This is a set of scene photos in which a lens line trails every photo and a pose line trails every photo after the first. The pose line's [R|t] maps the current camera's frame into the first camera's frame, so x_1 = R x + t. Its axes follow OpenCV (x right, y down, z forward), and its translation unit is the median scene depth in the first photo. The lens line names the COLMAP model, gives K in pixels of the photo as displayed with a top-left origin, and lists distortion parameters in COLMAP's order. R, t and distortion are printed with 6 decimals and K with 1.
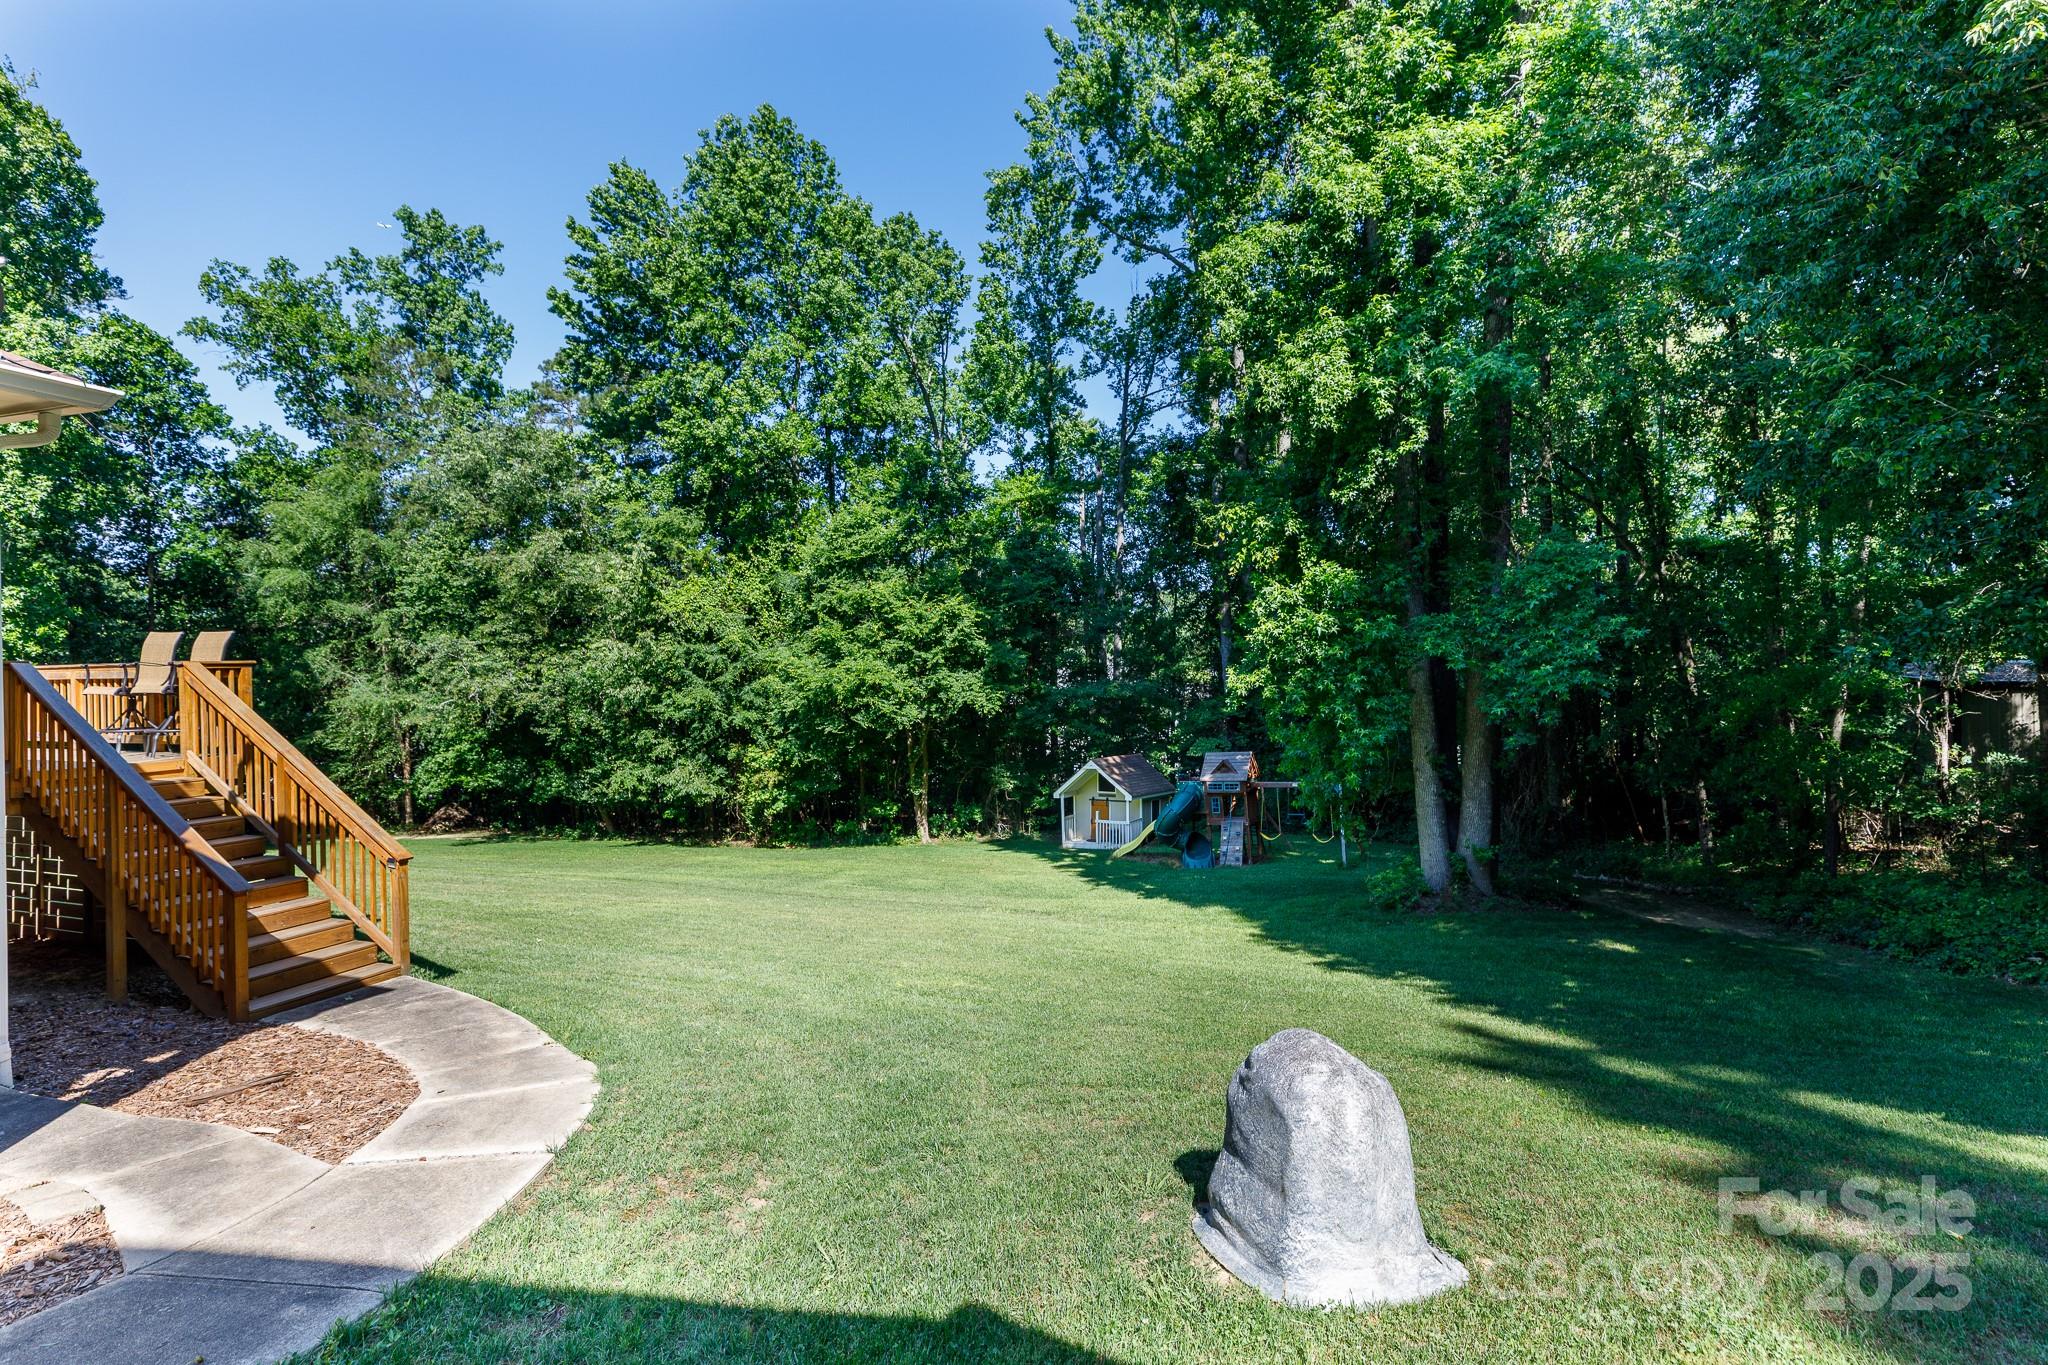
lens RADIAL K [[1010.7, 0, 1022.0], [0, 1010.7, 655.2], [0, 0, 1]] dist [0.002317, 0.000133]
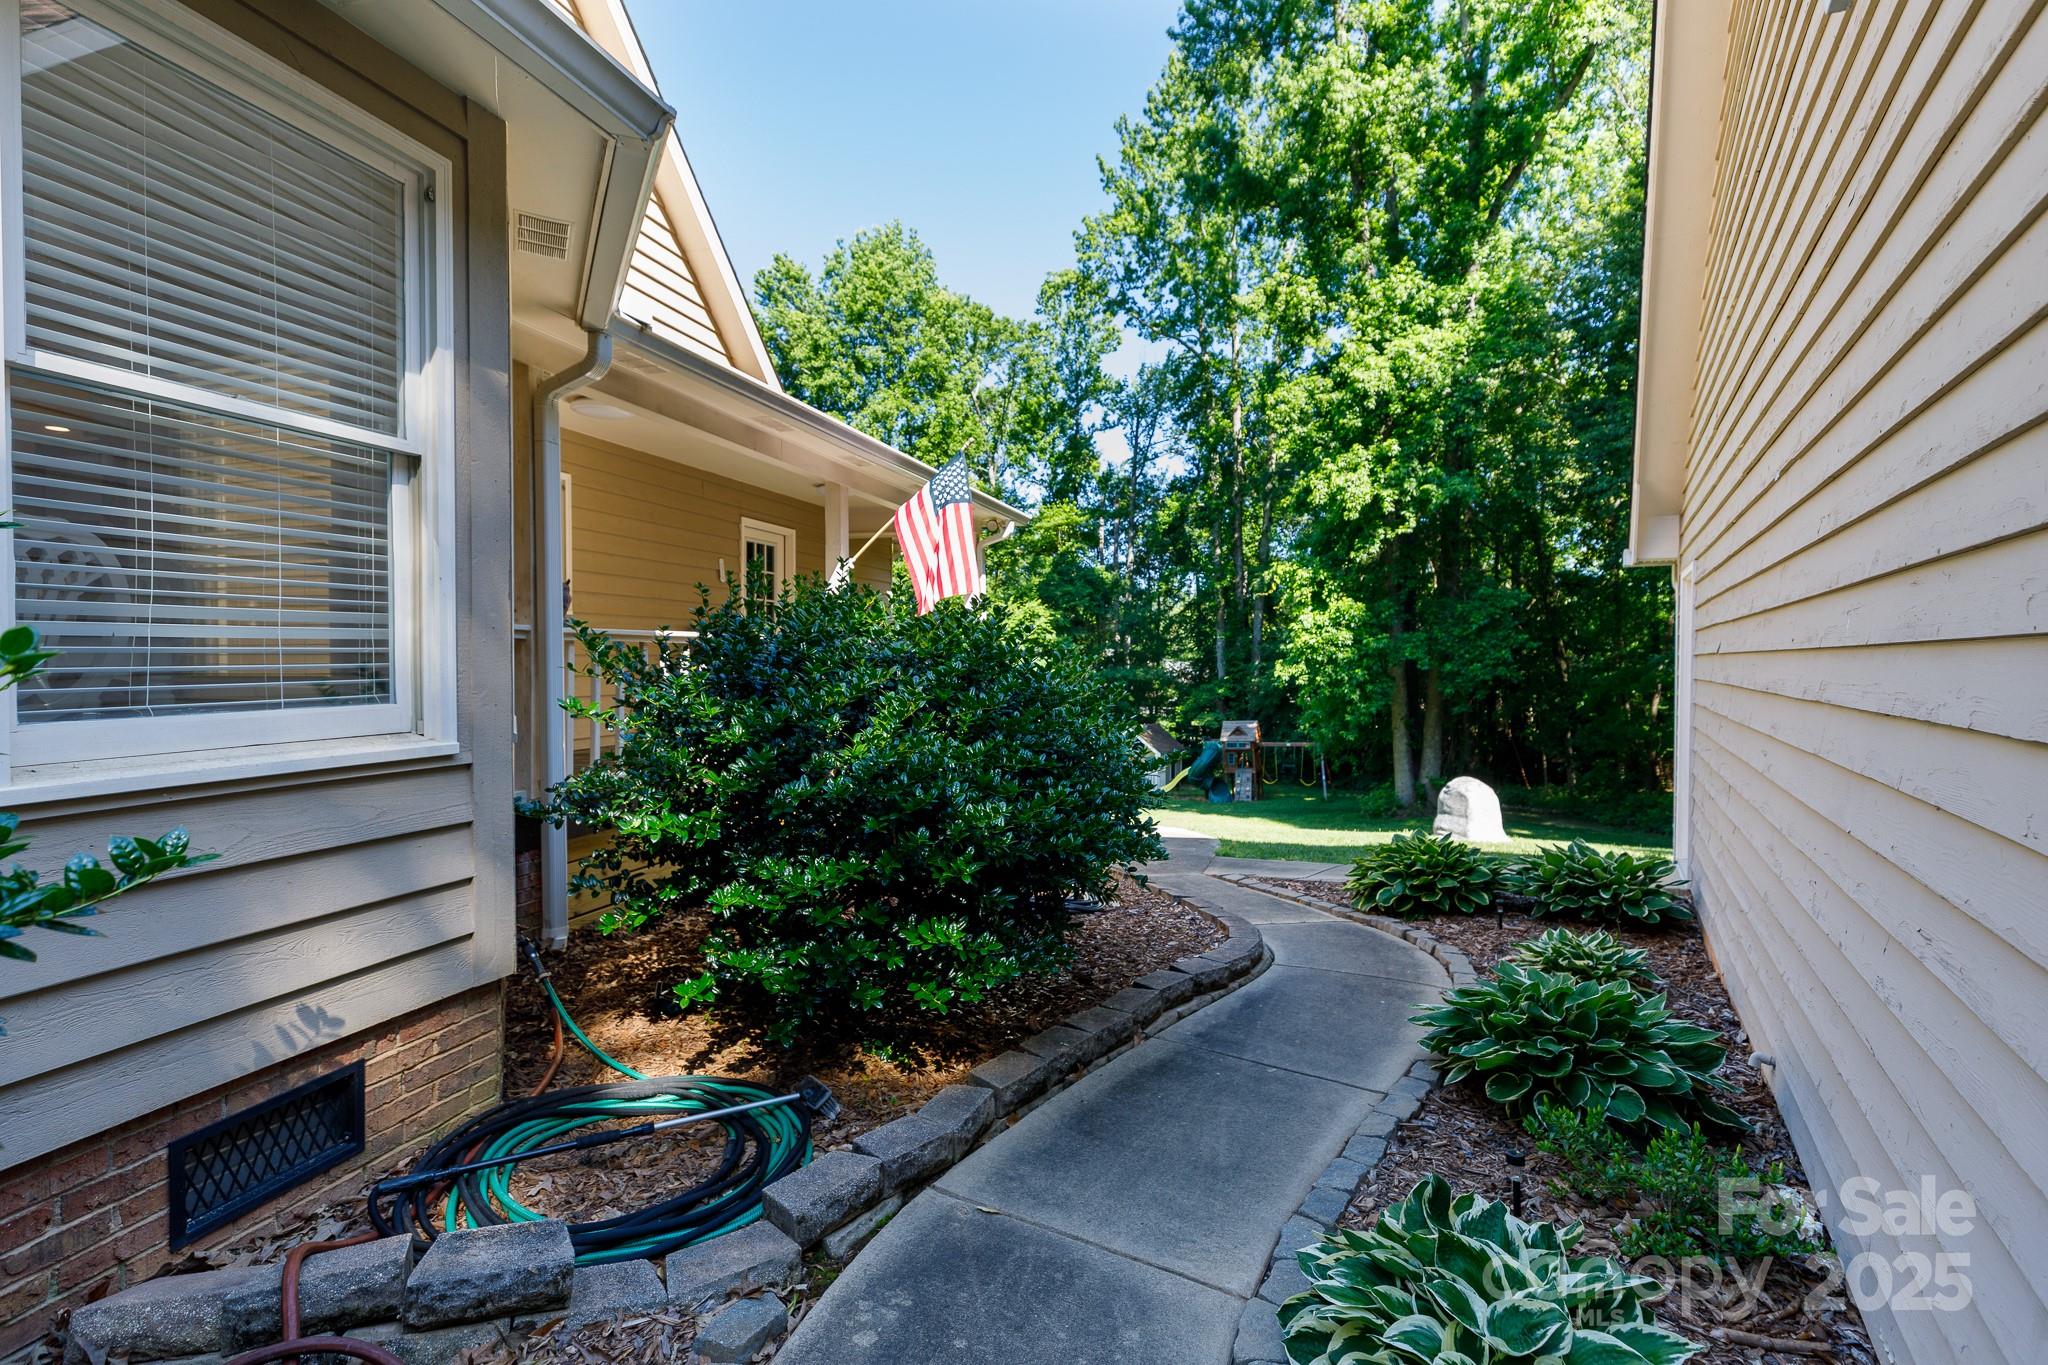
lens RADIAL K [[917.9, 0, 1017.5], [0, 917.9, 642.7], [0, 0, 1]] dist [0.009847, -0.000692]
pose [[0.997447, 0.031218, 0.064231, -0.197817], [-0.031306, 0.999510, 0.000365, -0.004409], [-0.064188, -0.002375, 0.997935, -0.268868]]
